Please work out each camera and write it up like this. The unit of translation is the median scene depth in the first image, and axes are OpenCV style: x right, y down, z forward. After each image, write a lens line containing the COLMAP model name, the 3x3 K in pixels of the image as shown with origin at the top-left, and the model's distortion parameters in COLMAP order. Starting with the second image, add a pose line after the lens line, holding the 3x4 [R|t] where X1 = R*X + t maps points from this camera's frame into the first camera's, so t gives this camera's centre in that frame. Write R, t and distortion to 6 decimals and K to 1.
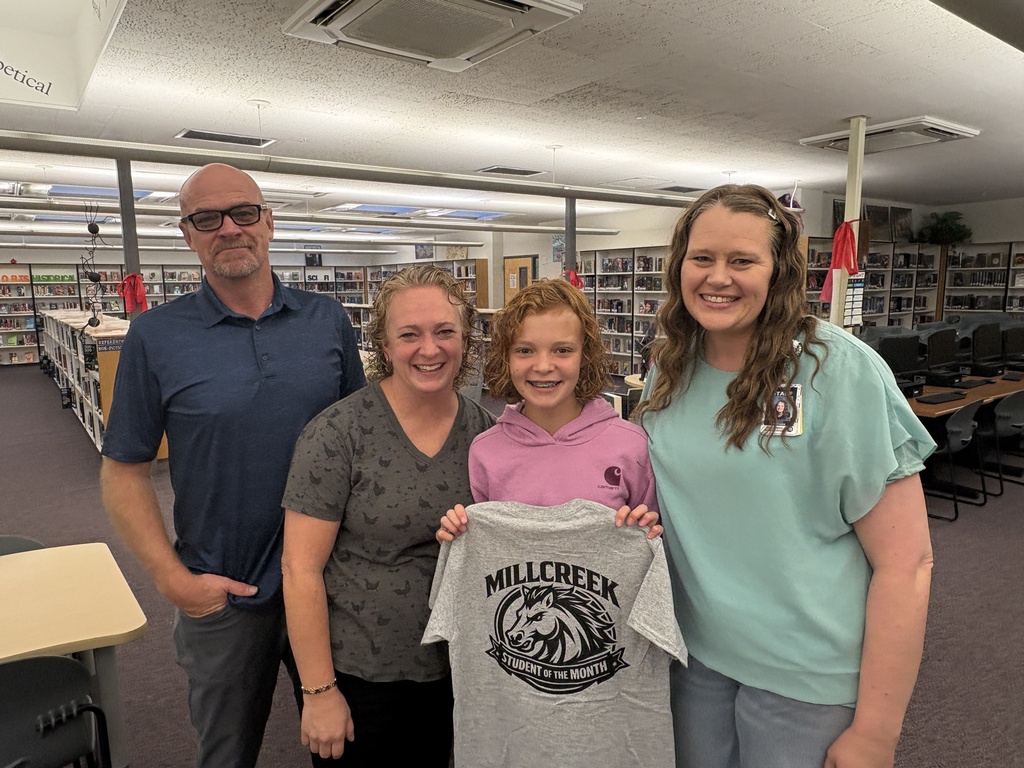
lens RADIAL K [[674.8, 0, 506.9], [0, 674.8, 382.4], [0, 0, 1]] dist [0.009420, -0.000666]
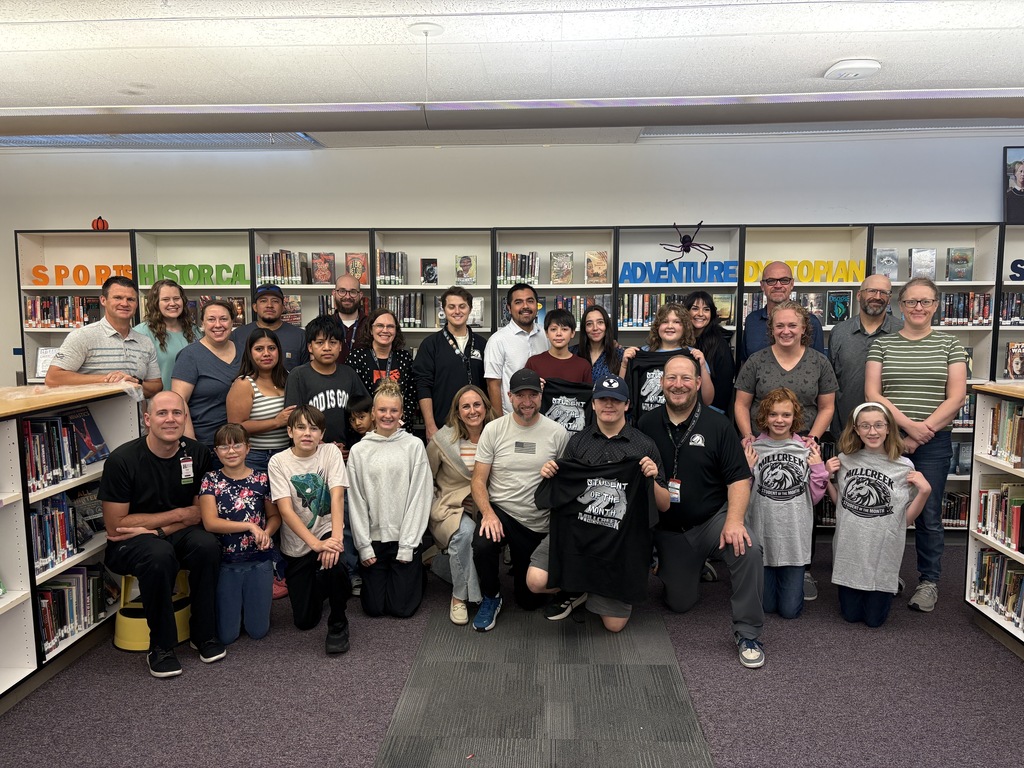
lens RADIAL K [[781.2, 0, 512.0], [0, 781.2, 384.0], [0, 0, 1]] dist [0.054469, -0.048597]
pose [[0.766698, 0.075639, -0.637537, -0.375561], [-0.097951, 0.995191, 0.000277, -0.144119], [0.634492, 0.062235, 0.770420, 1.003967]]
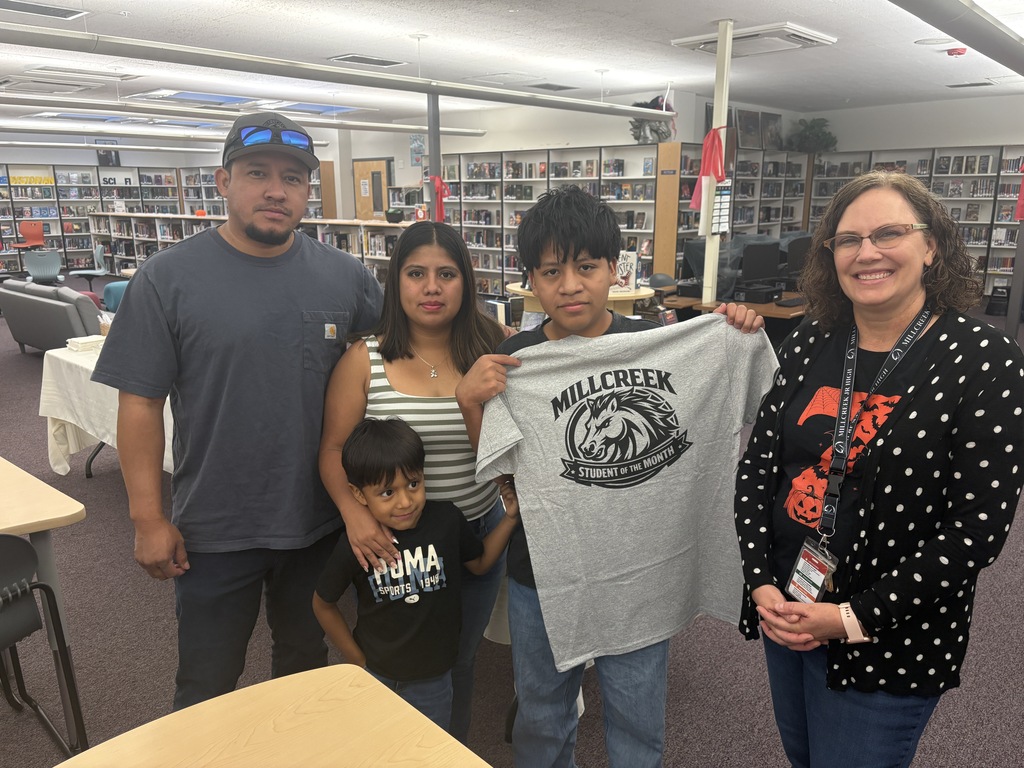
lens RADIAL K [[781.2, 0, 512.0], [0, 781.2, 384.0], [0, 0, 1]] dist [0.054469, -0.048597]
pose [[0.979009, -0.042663, 0.199302, -0.023143], [0.024014, 0.995181, 0.095070, 0.012143], [-0.202398, -0.088288, 0.975315, -0.061386]]
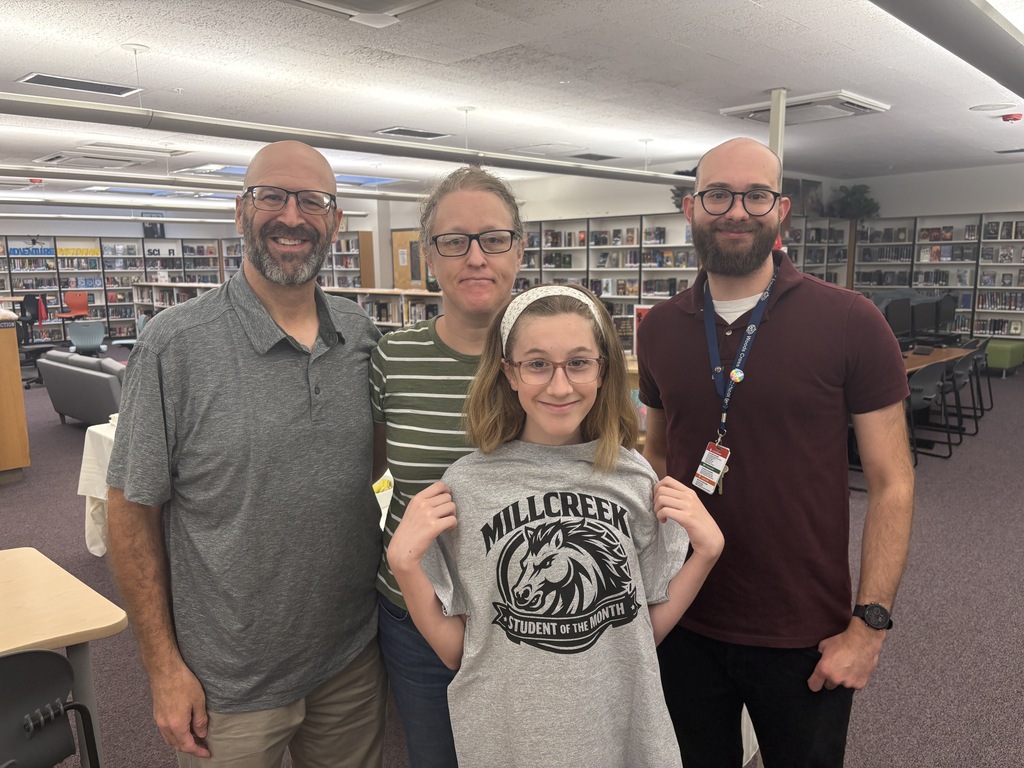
lens RADIAL K [[778.5, 0, 512.0], [0, 778.5, 384.0], [0, 0, 1]] dist [0.069711, -0.064041]
pose [[0.985375, -0.027341, 0.168190, -0.034800], [0.025442, 0.999586, 0.013434, 0.005926], [-0.168488, -0.008958, 0.985663, -0.034959]]
